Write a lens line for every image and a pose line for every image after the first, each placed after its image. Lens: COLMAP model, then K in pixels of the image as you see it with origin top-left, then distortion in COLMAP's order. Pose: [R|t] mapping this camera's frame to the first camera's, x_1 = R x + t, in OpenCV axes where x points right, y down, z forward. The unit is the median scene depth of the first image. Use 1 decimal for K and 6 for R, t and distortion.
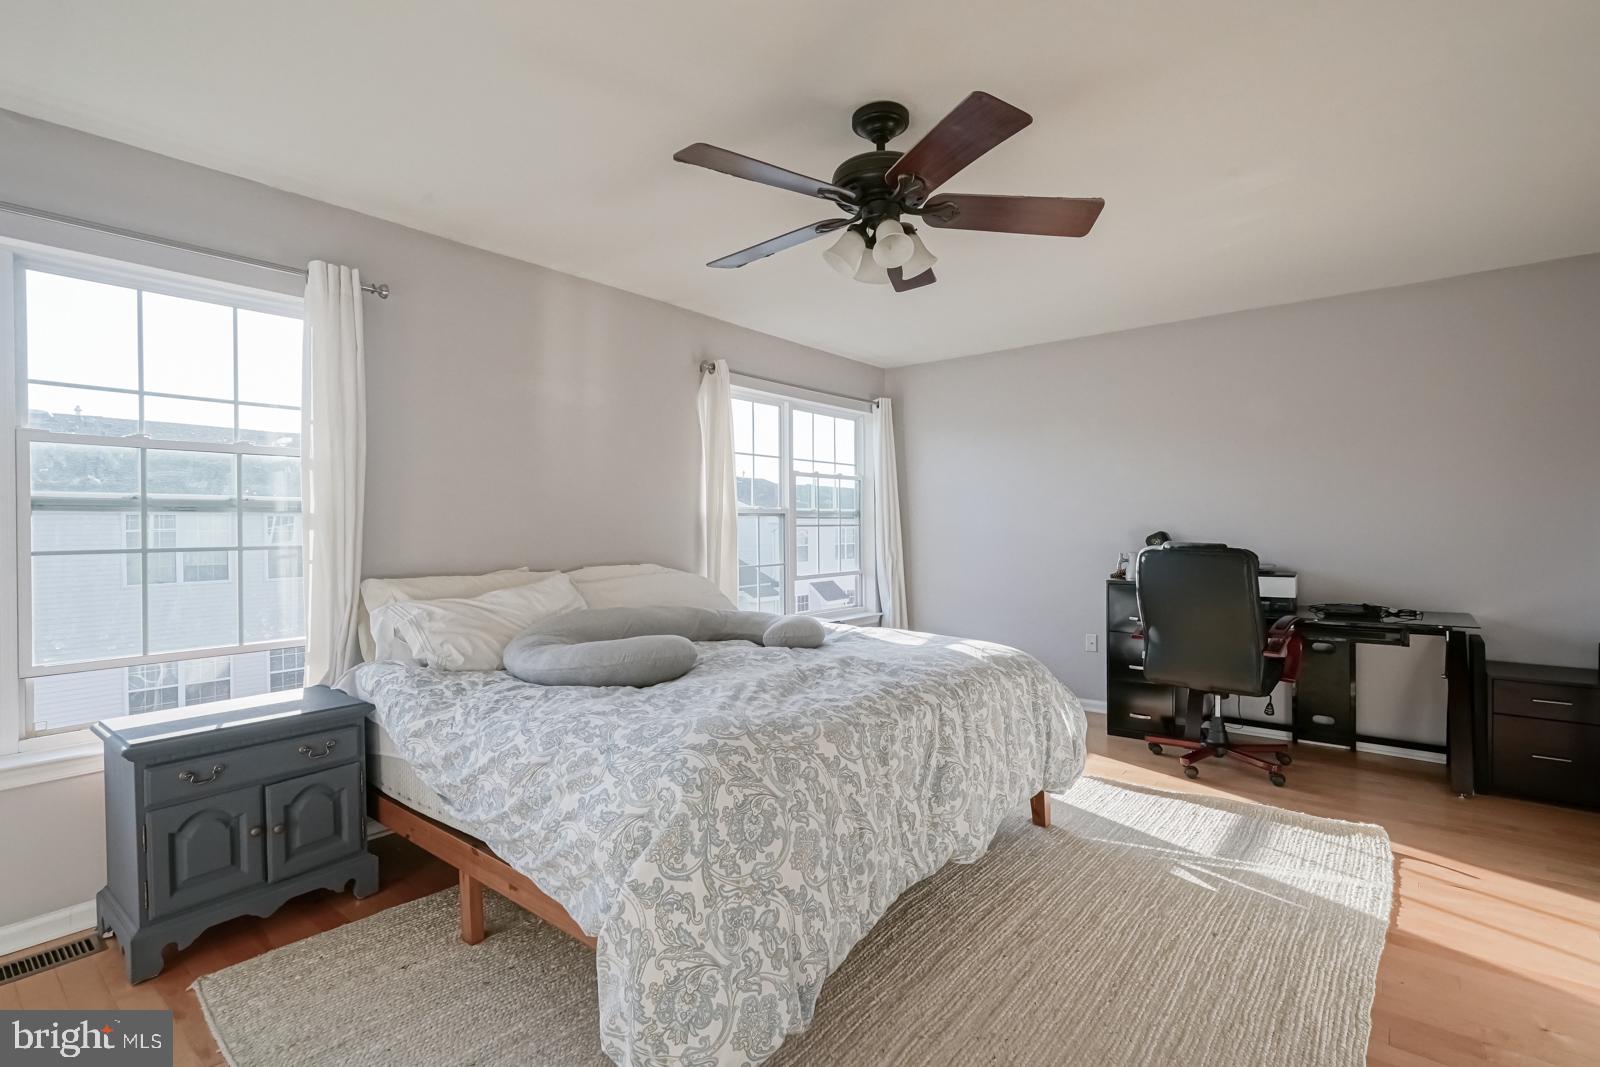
lens RADIAL K [[736.6, 0, 803.9], [0, 736.6, 532.2], [0, 0, 1]] dist [-0.005024, 0.003603]
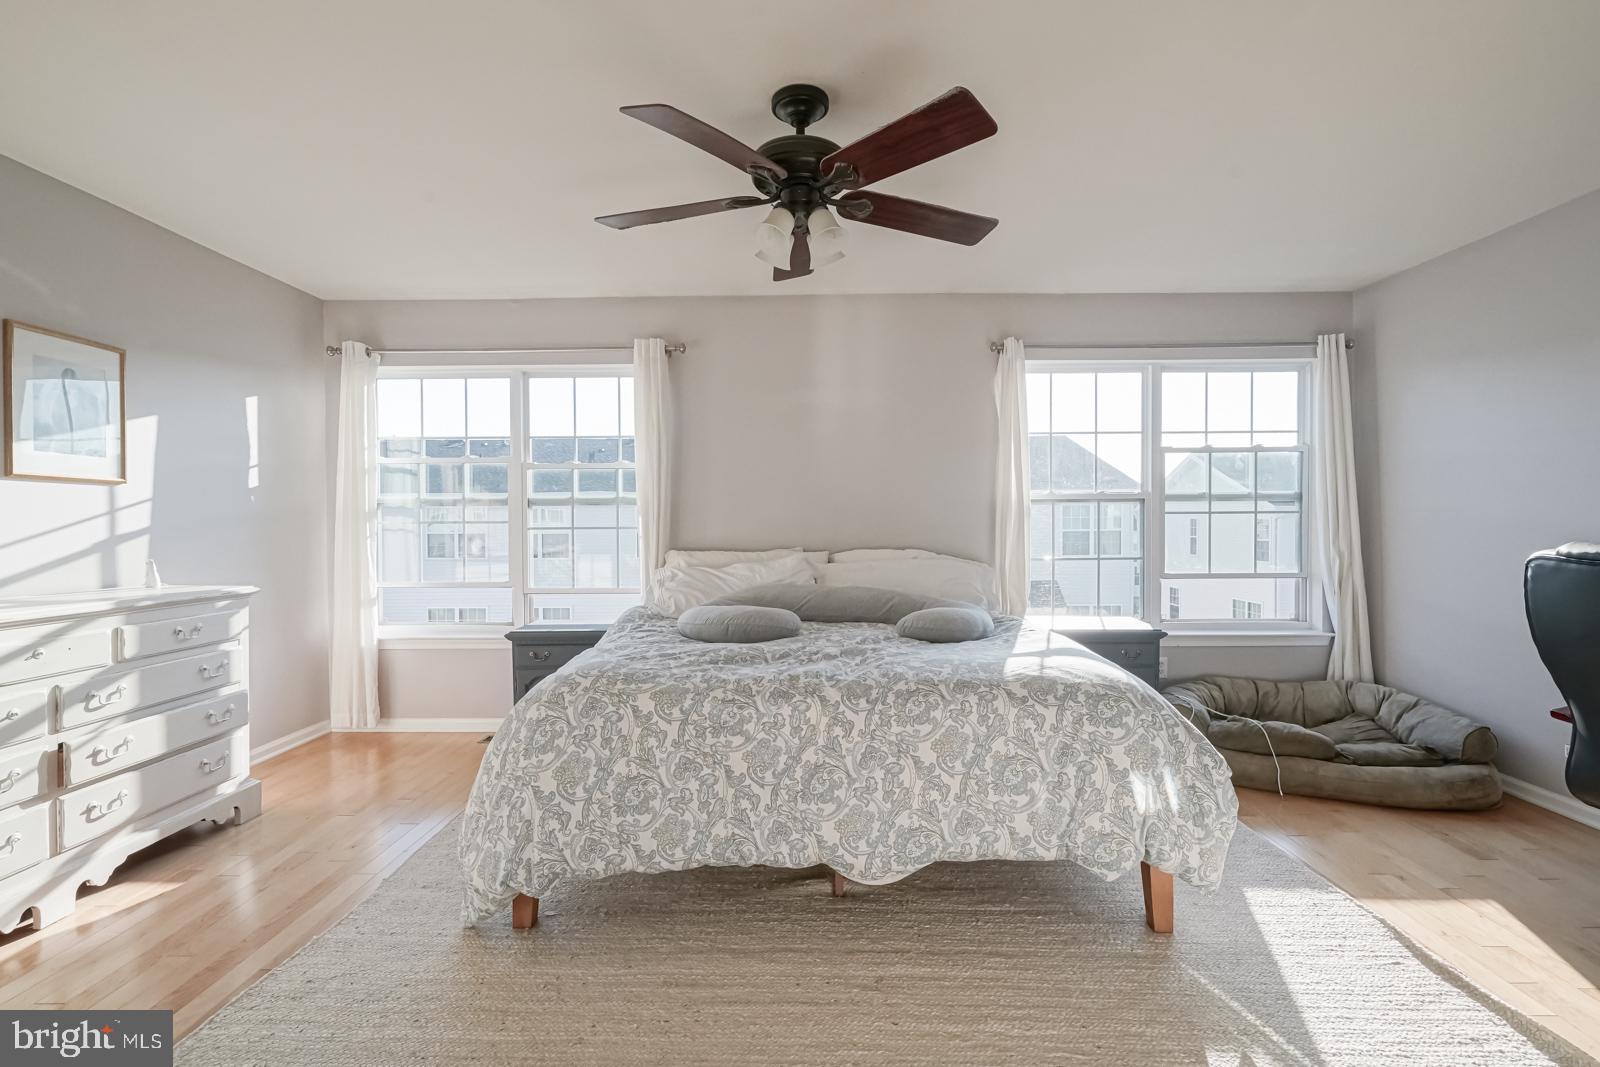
lens RADIAL K [[736.6, 0, 807.4], [0, 736.6, 533.0], [0, 0, 1]] dist [-0.005024, 0.003603]
pose [[0.623142, 0.019298, -0.781870, 0.579769], [-0.005486, 0.999779, 0.020304, -0.000878], [0.782089, -0.008363, 0.623110, 0.249989]]
